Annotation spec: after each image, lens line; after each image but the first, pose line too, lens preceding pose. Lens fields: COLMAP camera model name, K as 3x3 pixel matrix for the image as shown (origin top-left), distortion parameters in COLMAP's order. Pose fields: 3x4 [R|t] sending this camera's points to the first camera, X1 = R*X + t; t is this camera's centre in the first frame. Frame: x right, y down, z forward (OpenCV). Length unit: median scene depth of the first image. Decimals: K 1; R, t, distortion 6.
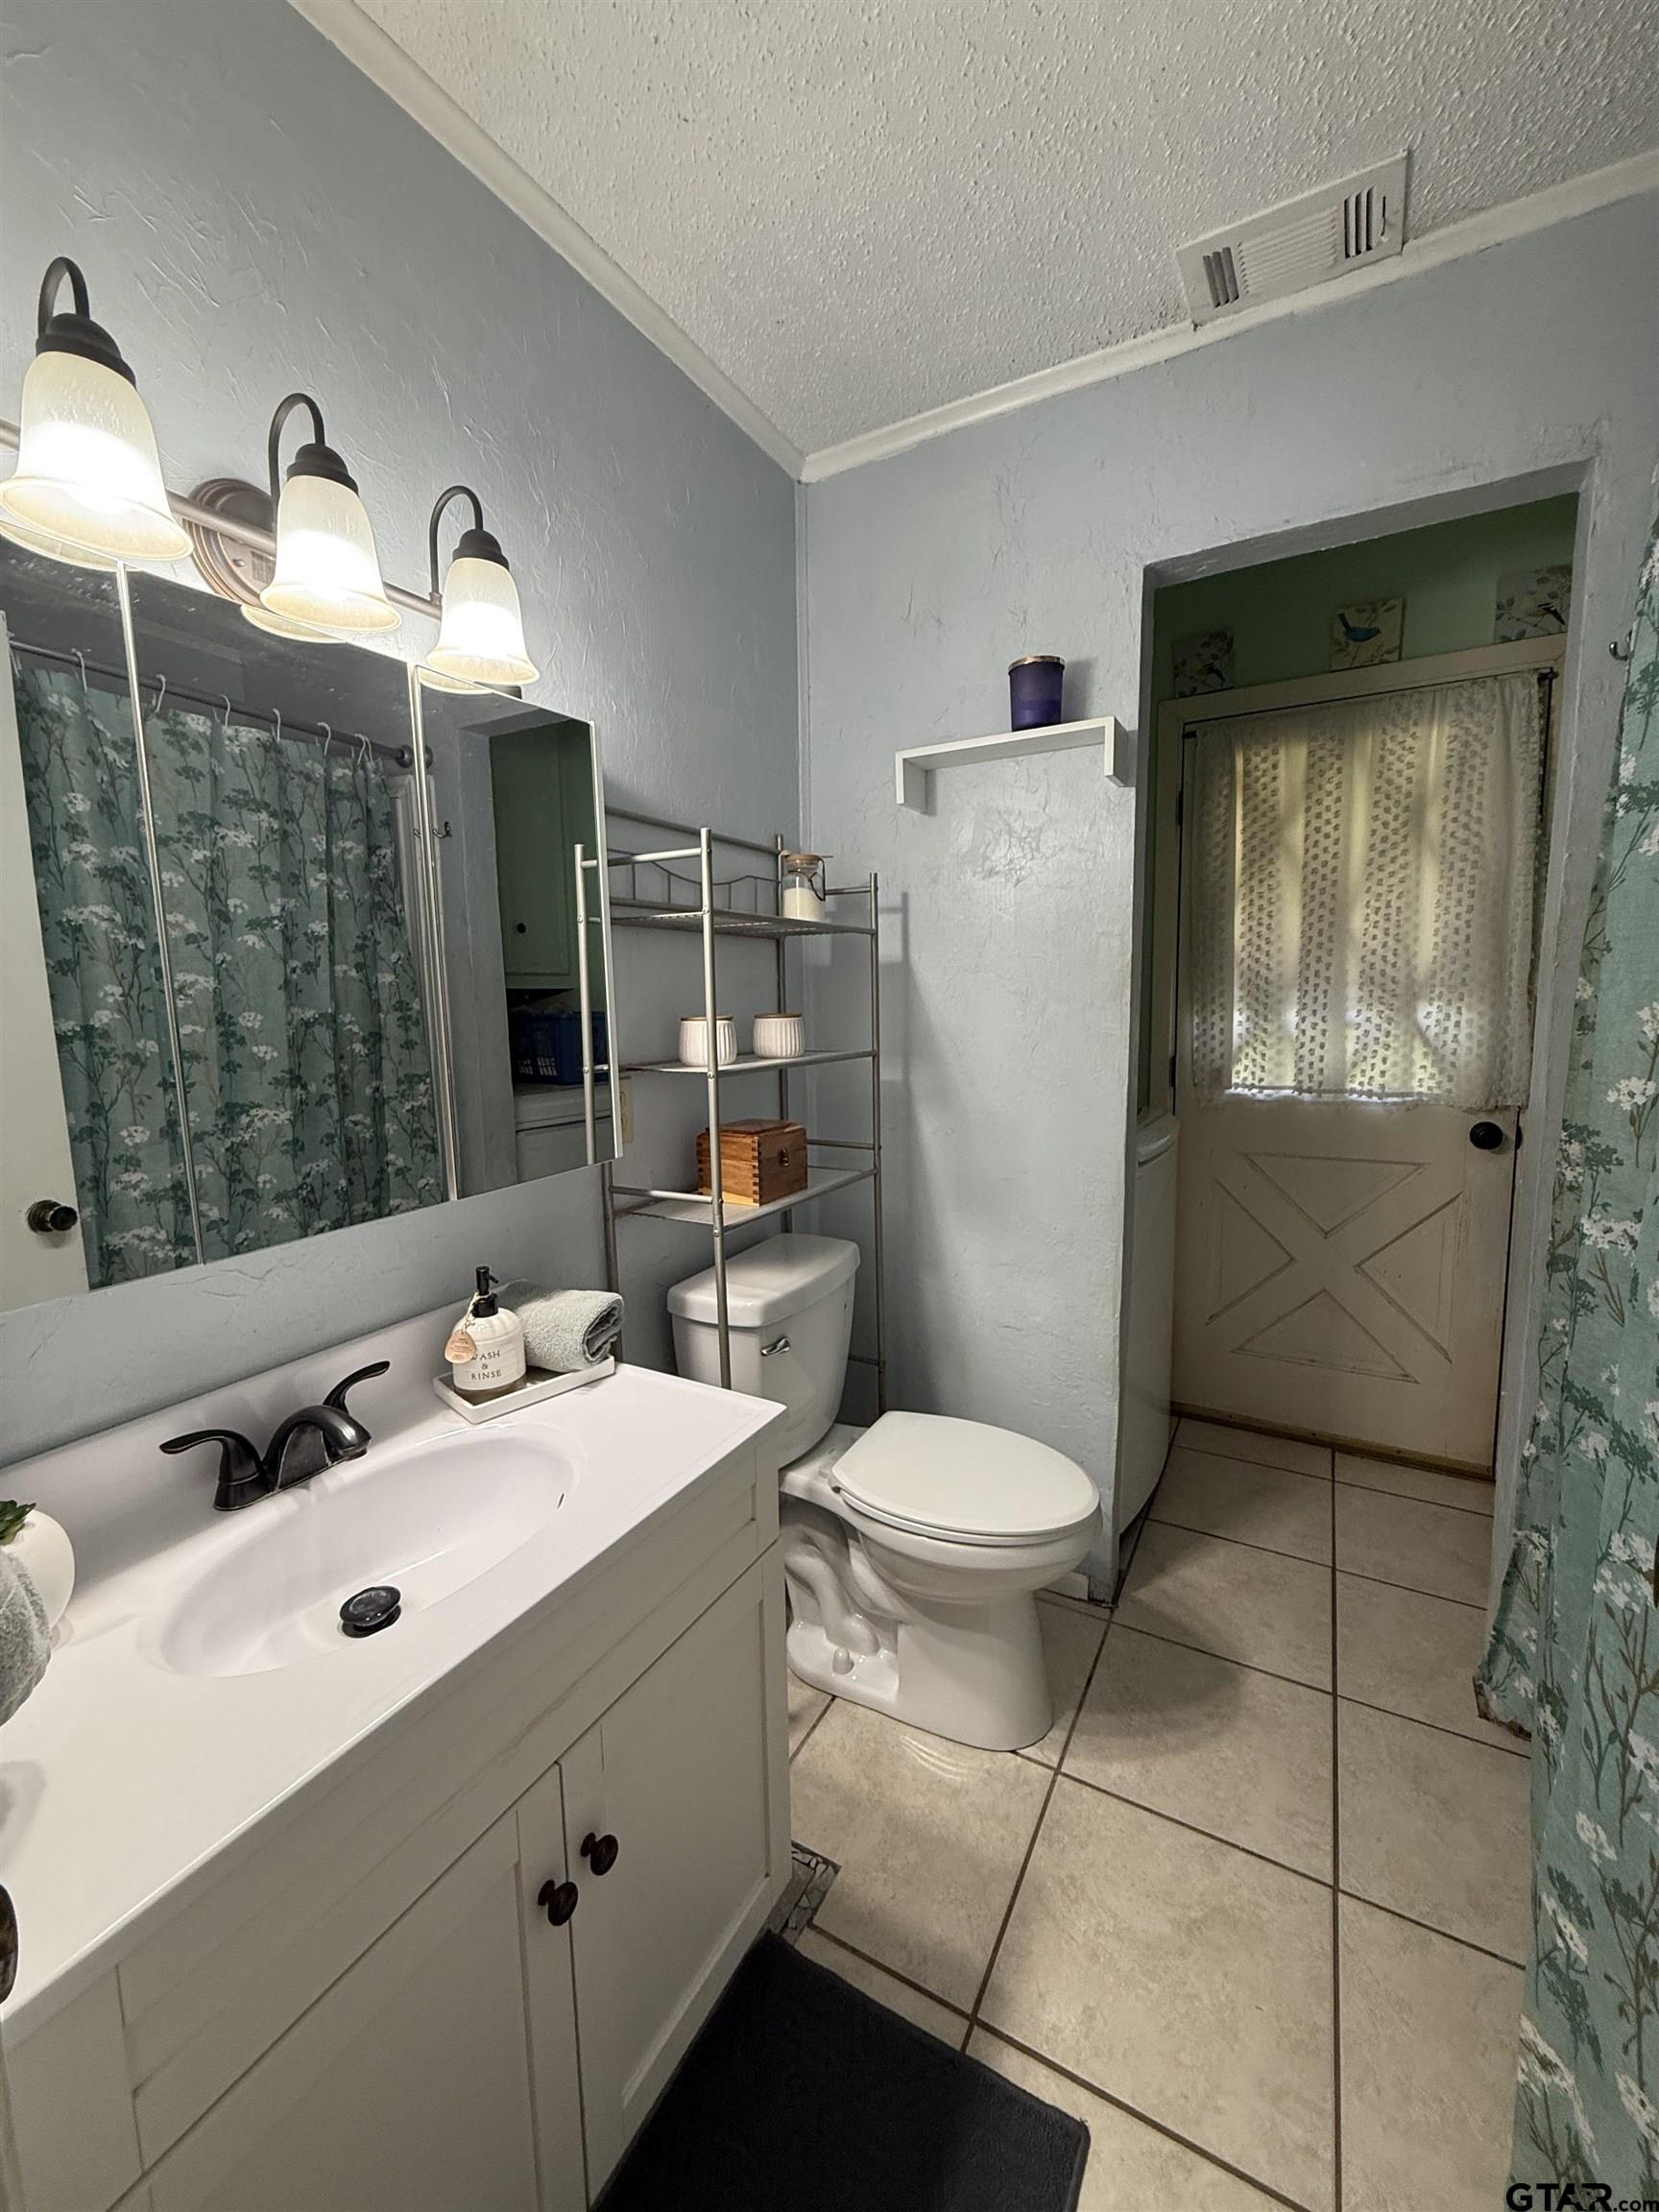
lens RADIAL K [[878.1, 0, 827.6], [0, 878.1, 1101.9], [0, 0, 1]] dist [-0.002071, 0.000462]
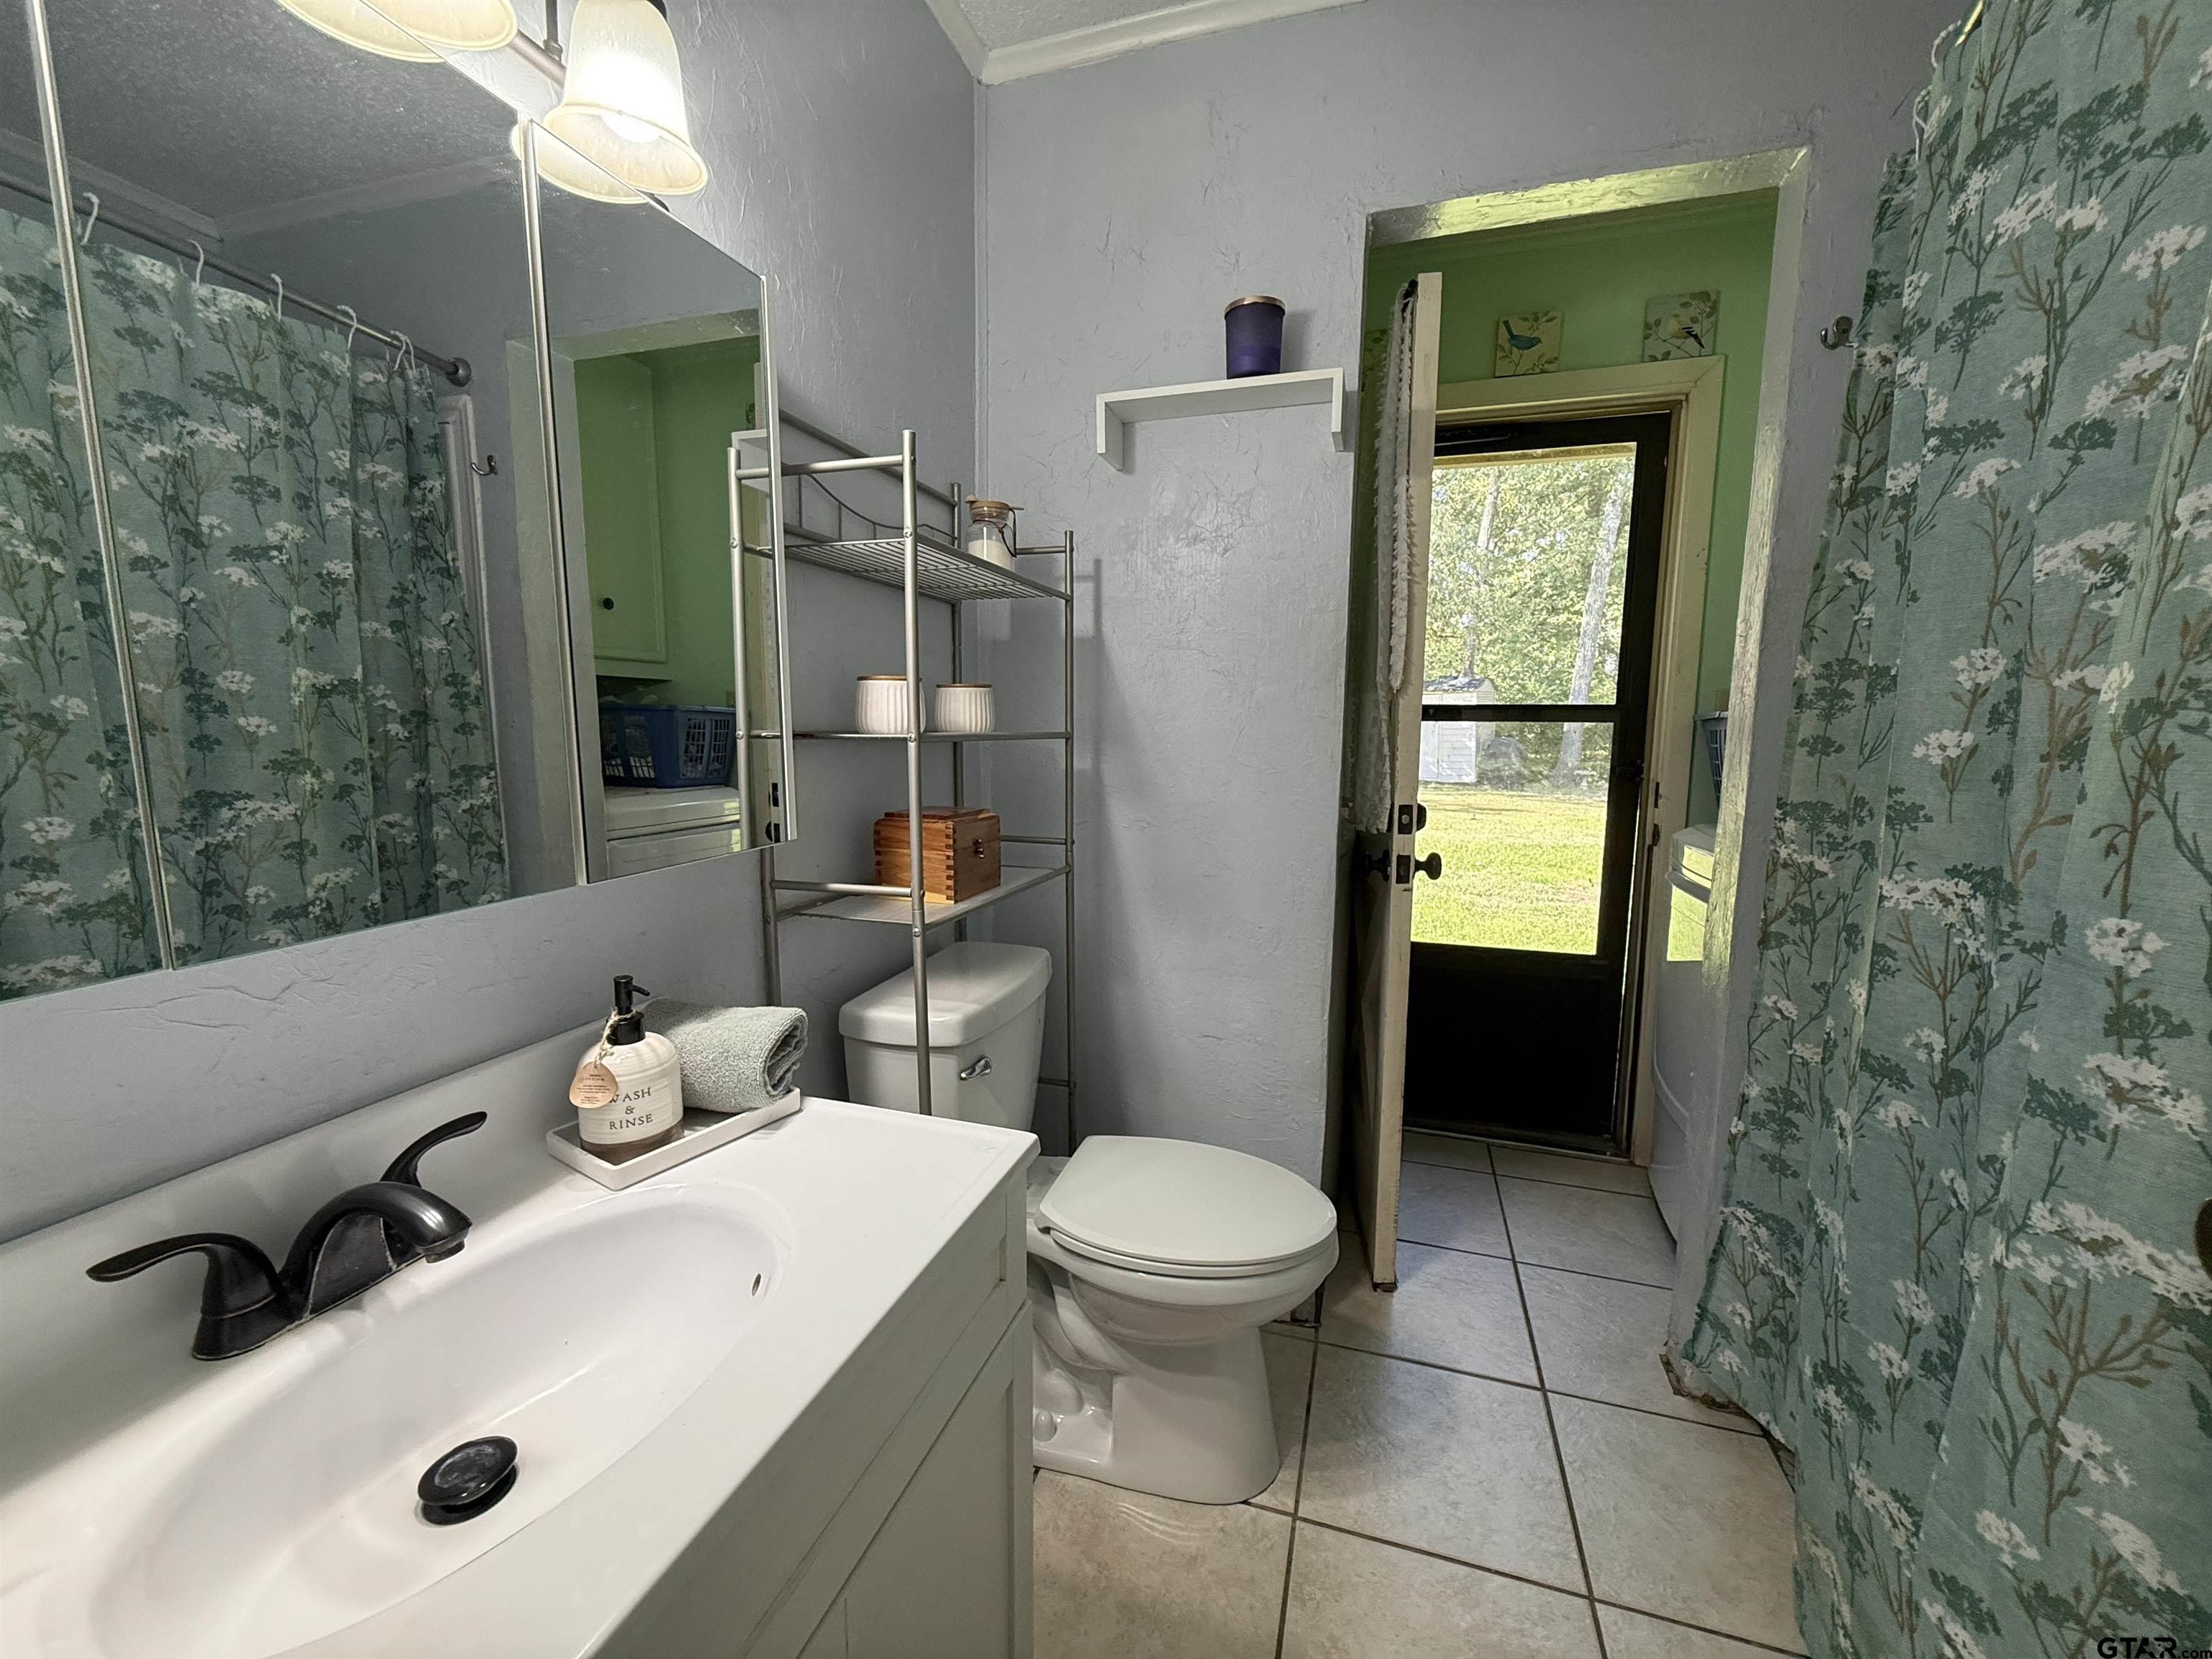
lens RADIAL K [[878.1, 0, 1109.1], [0, 878.1, 832.5], [0, 0, 1]] dist [-0.002071, 0.000462]
pose [[0.978230, -0.001053, 0.207523, -0.109064], [0.000560, 0.999997, 0.002435, 0.049156], [-0.207525, -0.002266, 0.978227, 0.145094]]
